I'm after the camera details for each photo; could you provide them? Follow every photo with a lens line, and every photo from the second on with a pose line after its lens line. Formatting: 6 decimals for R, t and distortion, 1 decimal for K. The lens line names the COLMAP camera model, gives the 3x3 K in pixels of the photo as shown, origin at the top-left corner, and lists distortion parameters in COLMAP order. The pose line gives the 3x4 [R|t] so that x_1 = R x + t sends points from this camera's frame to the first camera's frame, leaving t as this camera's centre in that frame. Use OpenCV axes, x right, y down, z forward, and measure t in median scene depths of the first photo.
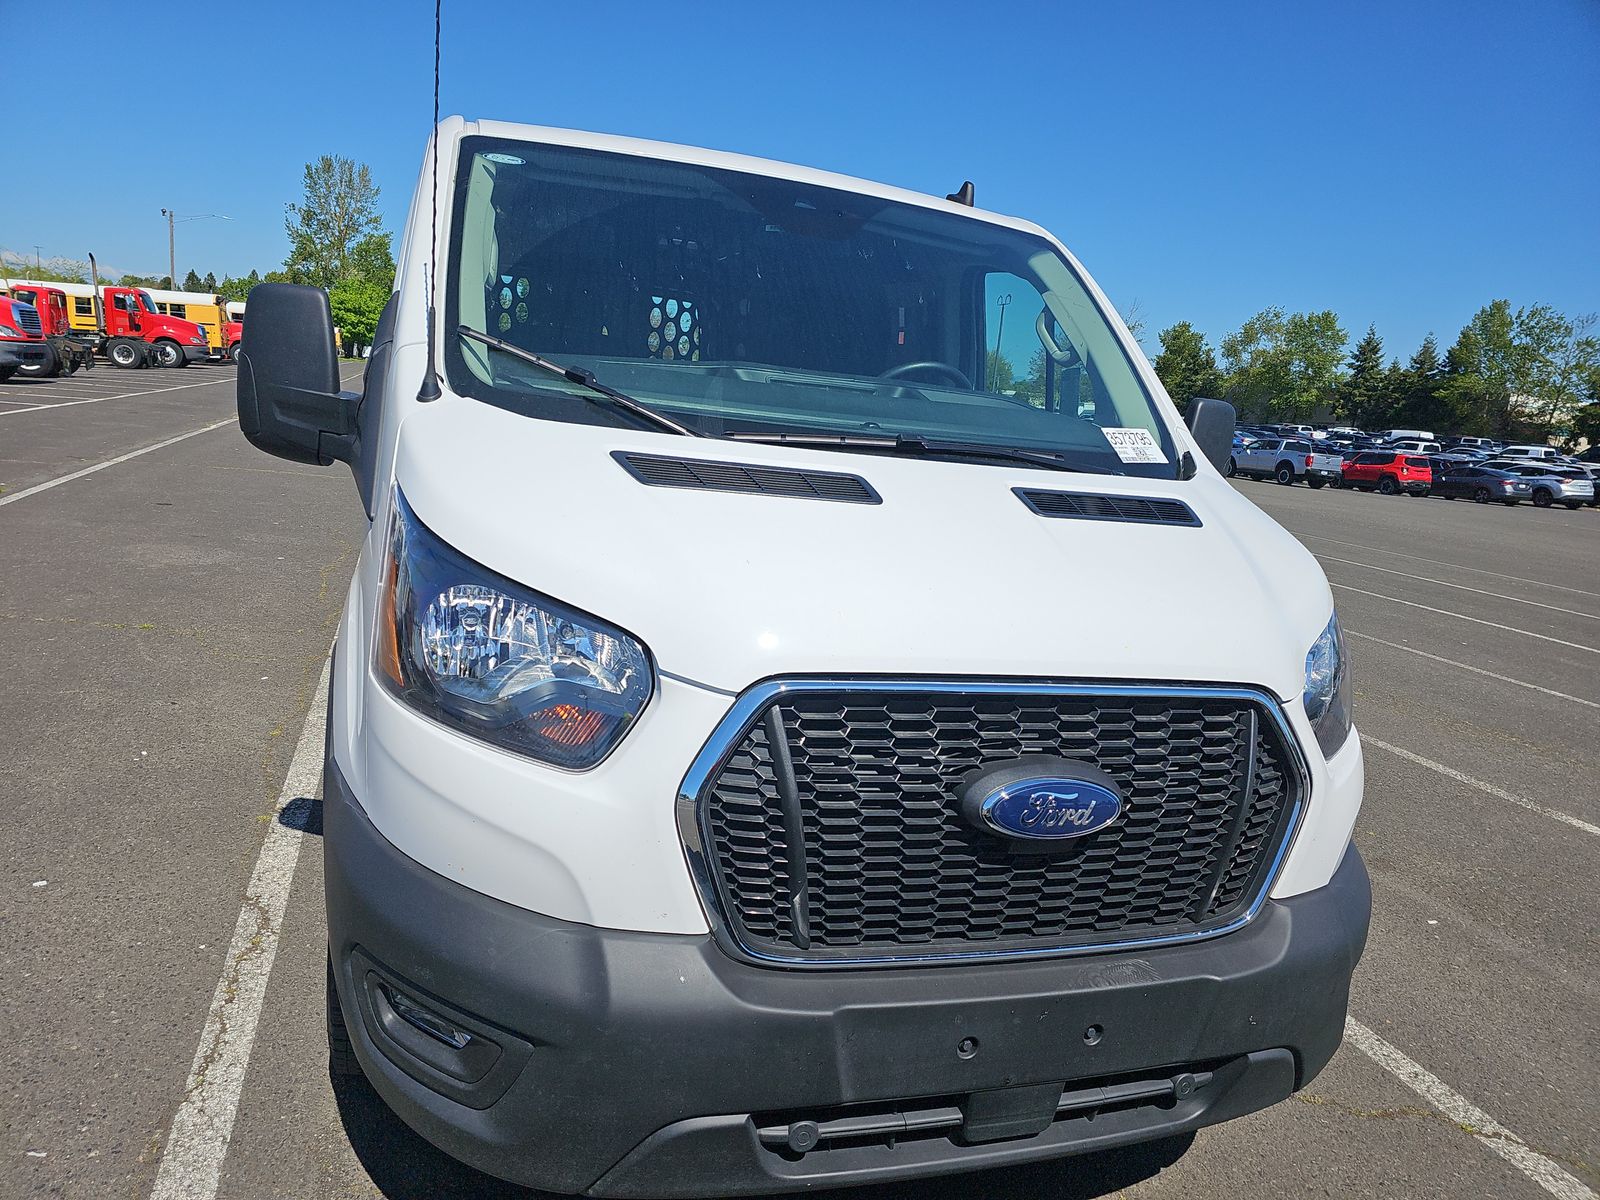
lens RADIAL K [[1126.5, 0, 799.8], [0, 1126.5, 598.7], [0, 0, 1]] dist [0.009934, -0.007205]
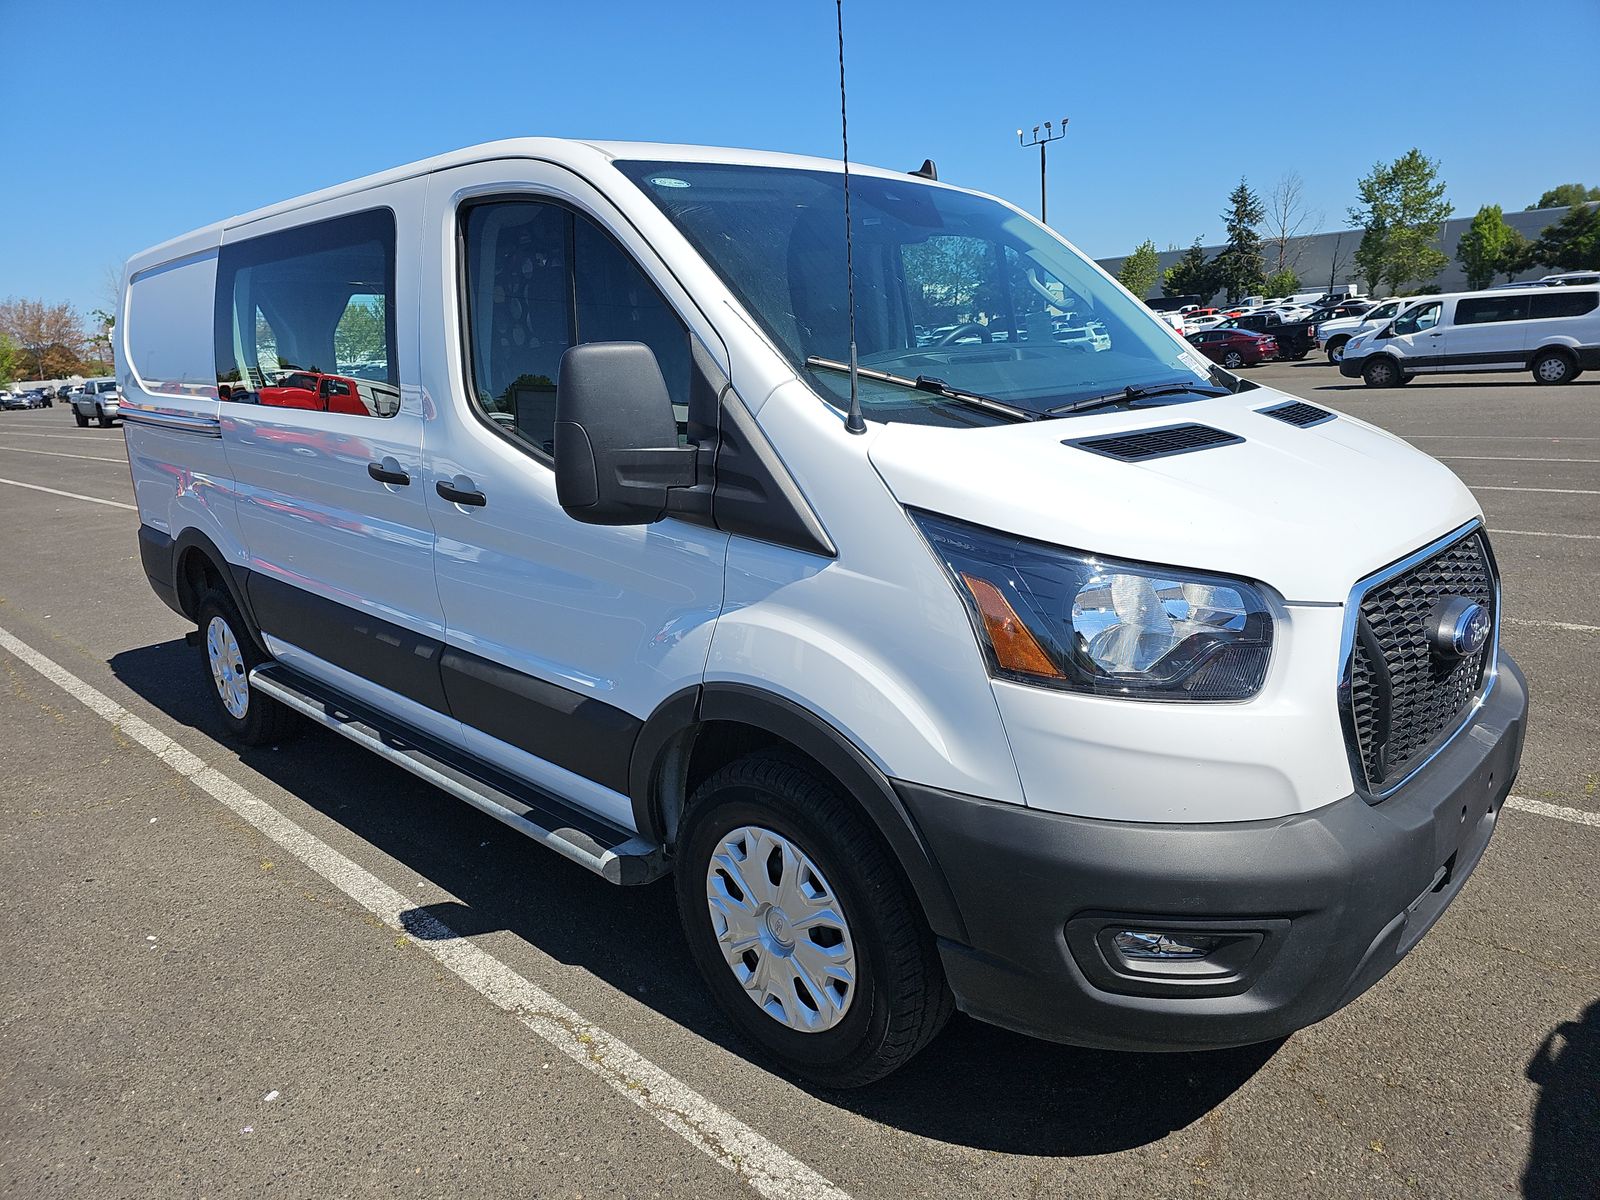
lens RADIAL K [[1126.5, 0, 793.6], [0, 1126.5, 598.8], [0, 0, 1]] dist [0.009934, -0.007205]
pose [[0.867692, -0.250839, 0.429175, -0.549698], [0.230569, 0.967948, 0.099576, -0.091253], [-0.440396, 0.012553, 0.897716, 0.062858]]
